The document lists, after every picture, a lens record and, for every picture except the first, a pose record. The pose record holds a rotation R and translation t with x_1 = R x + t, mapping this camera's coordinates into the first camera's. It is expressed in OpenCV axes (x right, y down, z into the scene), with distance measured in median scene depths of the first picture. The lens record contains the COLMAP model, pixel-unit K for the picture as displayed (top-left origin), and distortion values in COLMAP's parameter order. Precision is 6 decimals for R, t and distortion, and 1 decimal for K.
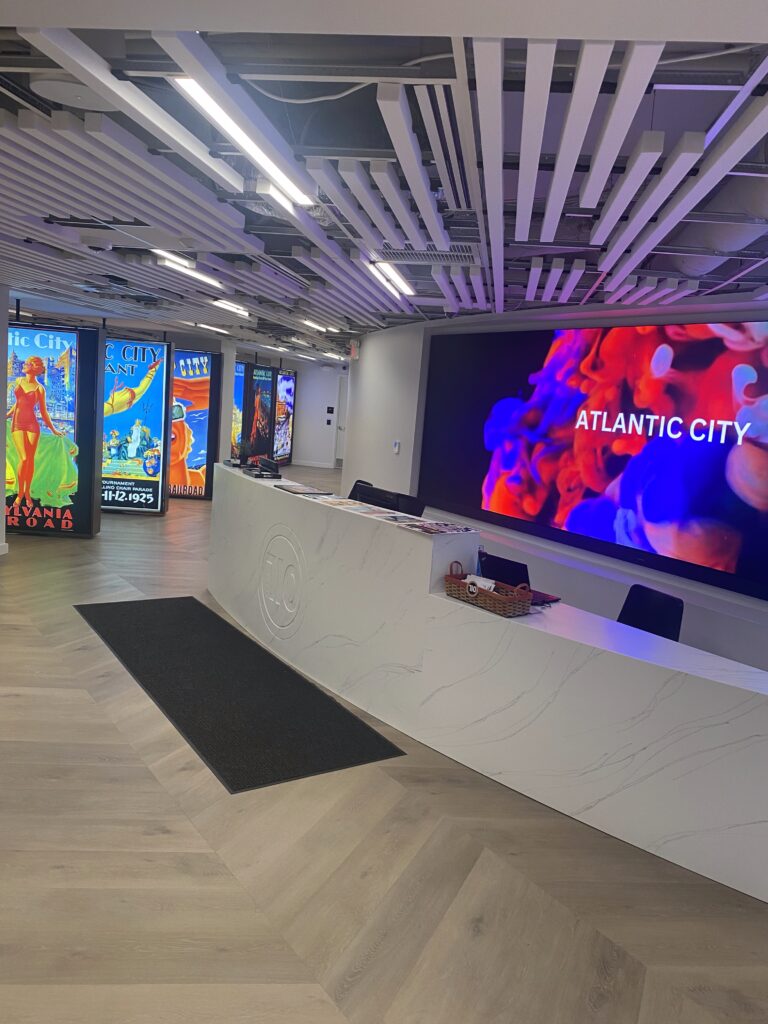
lens RADIAL K [[786.1, 0, 384.0], [0, 786.1, 512.0], [0, 0, 1]] dist [0.034052, -0.008964]
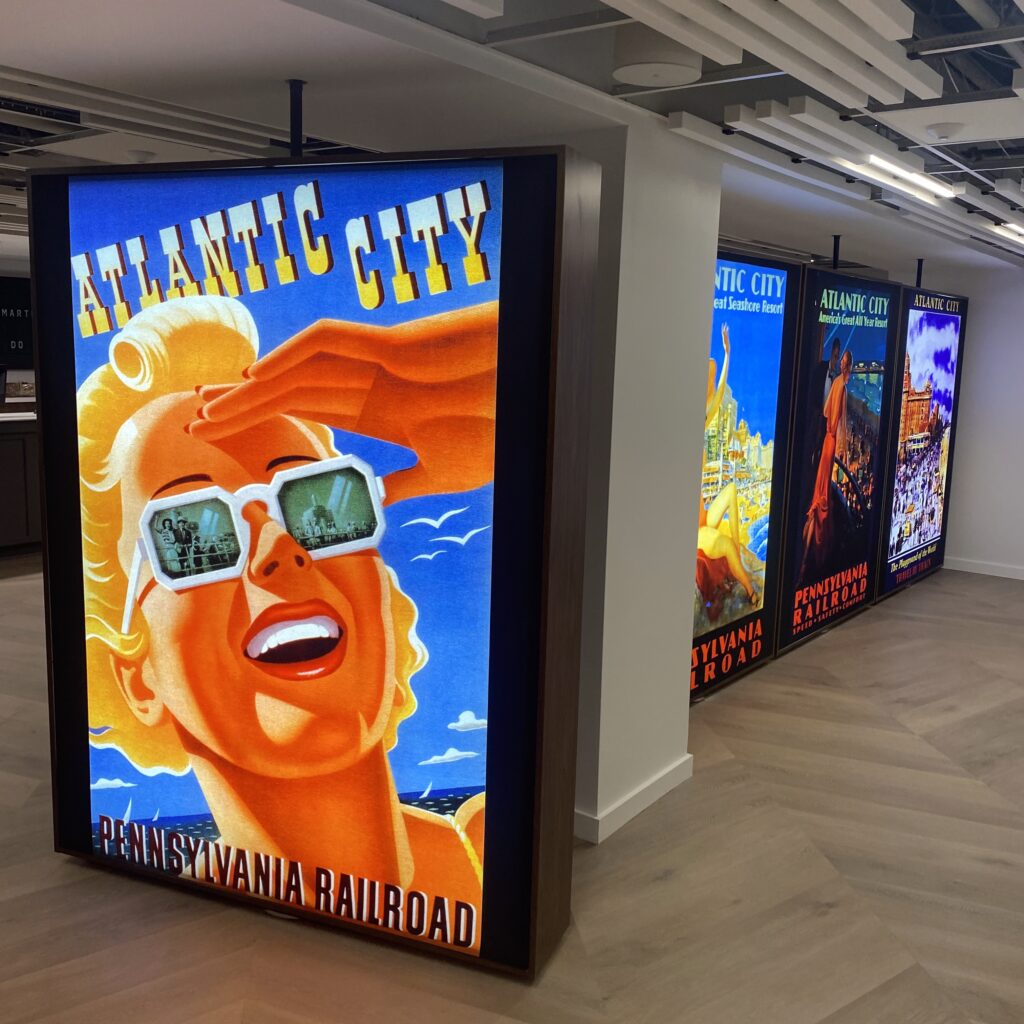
lens RADIAL K [[1034.5, 0, 518.3], [0, 1034.5, 511.3], [0, 0, 1]] dist [0.158156, -0.414587]
pose [[0.886246, 0.015992, -0.462939, -0.109931], [-0.022434, 0.999713, -0.008411, -0.122504], [0.462671, 0.017840, 0.886350, 0.790223]]
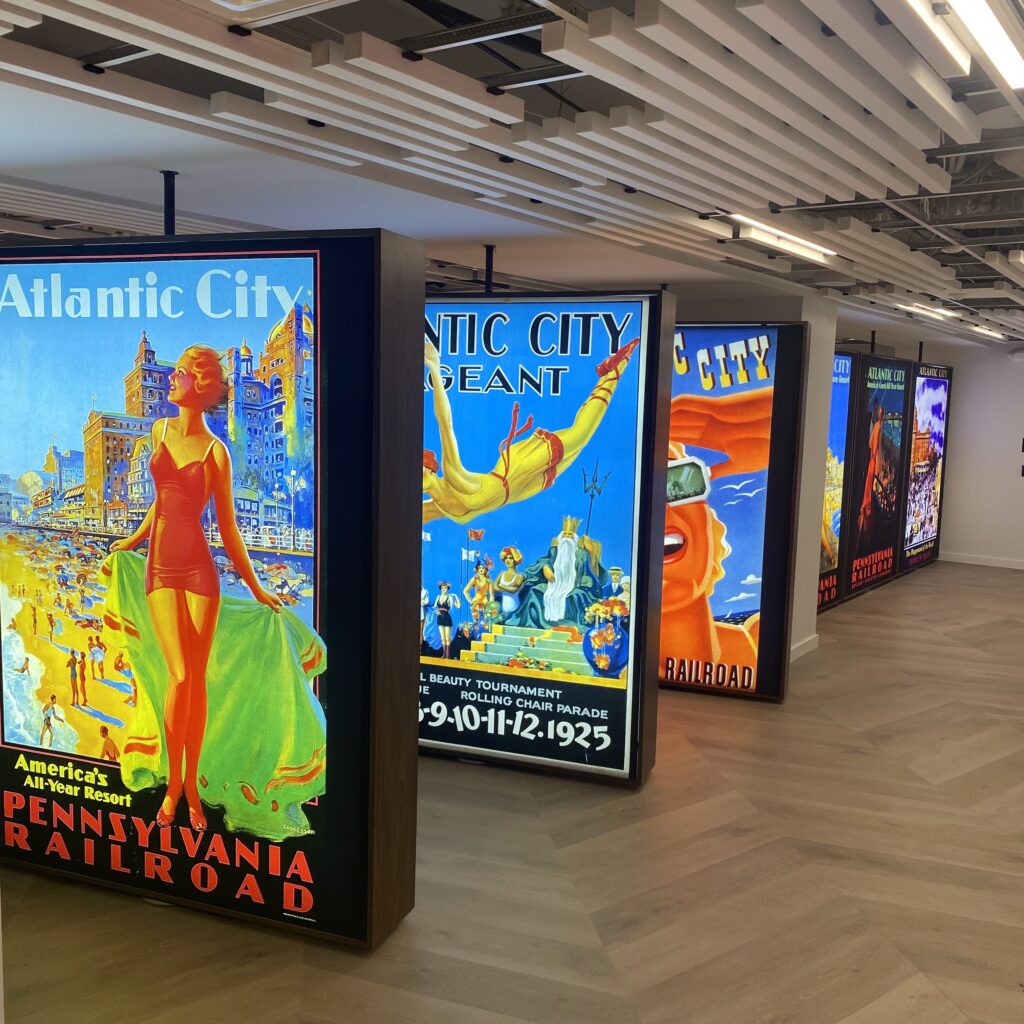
lens RADIAL K [[1034.5, 0, 518.3], [0, 1034.5, 511.3], [0, 0, 1]] dist [0.158156, -0.414587]
pose [[0.900575, -0.006287, -0.434655, -0.109679], [-0.019204, 0.998344, -0.054232, -0.079526], [0.434276, 0.057187, 0.898963, 0.481939]]
